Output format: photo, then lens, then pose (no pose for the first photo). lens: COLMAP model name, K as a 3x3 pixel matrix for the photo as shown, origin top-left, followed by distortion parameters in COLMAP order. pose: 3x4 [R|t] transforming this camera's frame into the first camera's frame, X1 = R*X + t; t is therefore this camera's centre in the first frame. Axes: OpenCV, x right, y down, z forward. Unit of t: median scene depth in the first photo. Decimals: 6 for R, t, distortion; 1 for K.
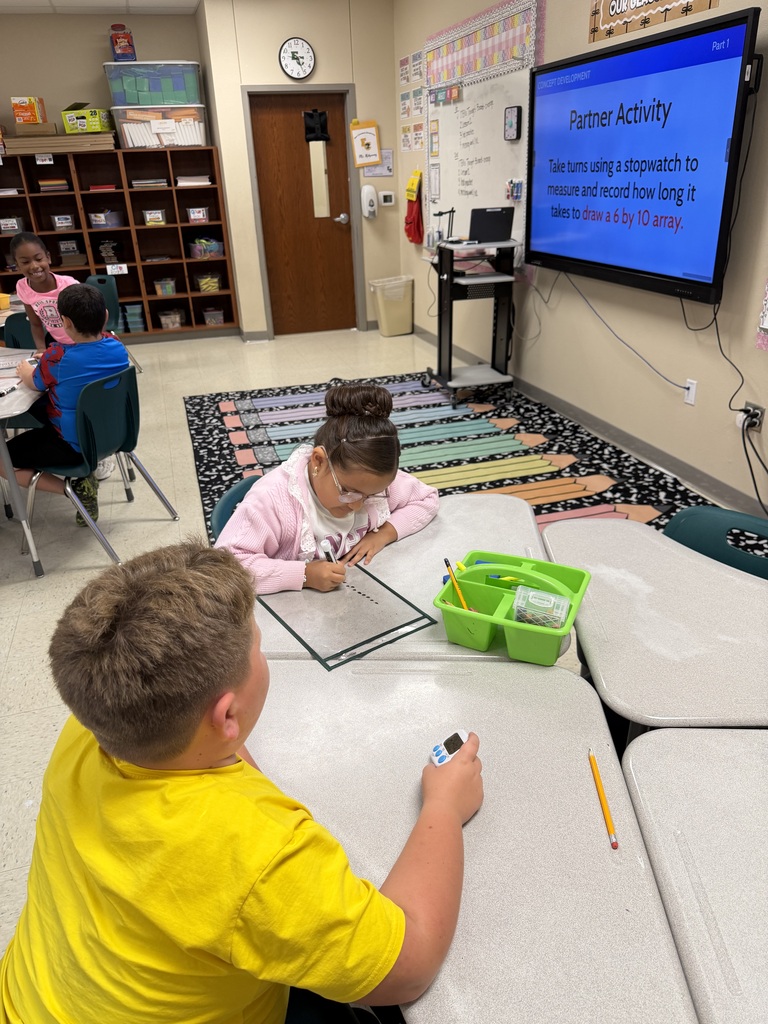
lens RADIAL K [[715.6, 0, 377.2], [0, 715.6, 515.4], [0, 0, 1]] dist [0.040610, -0.053707]
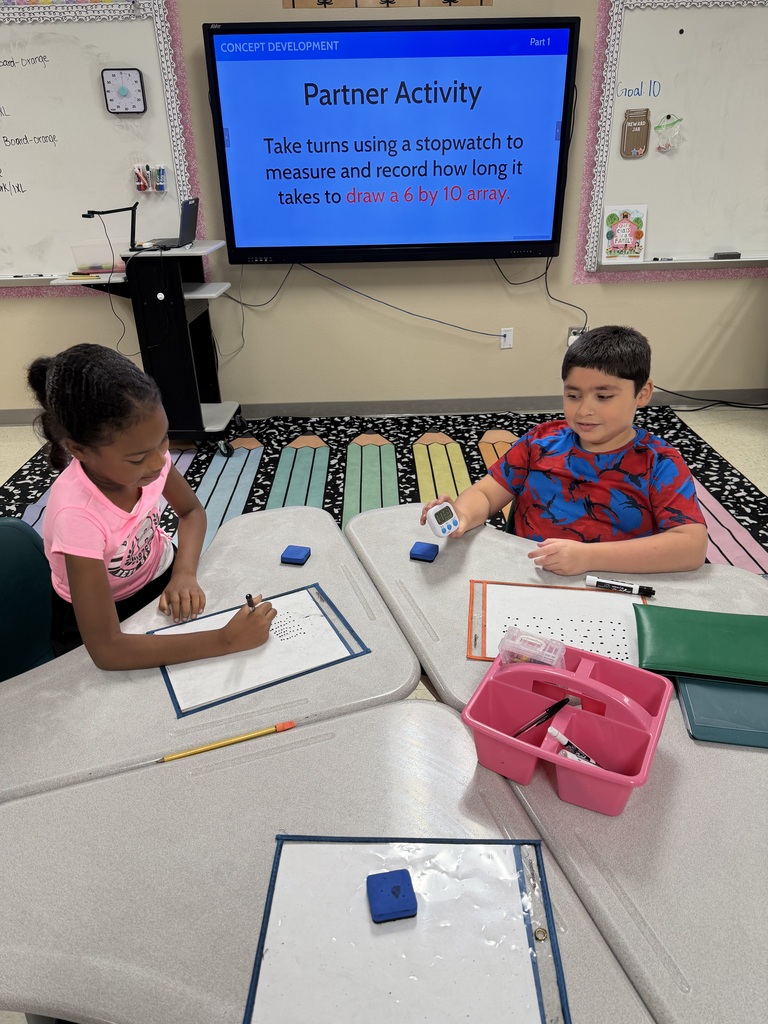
lens RADIAL K [[715.6, 0, 381.8], [0, 715.6, 519.3], [0, 0, 1]] dist [0.040610, -0.053707]
pose [[0.251269, -0.406145, 0.878584, -0.733133], [0.428576, 0.860560, 0.275244, -0.305909], [-0.867863, 0.307380, 0.390296, 0.748672]]
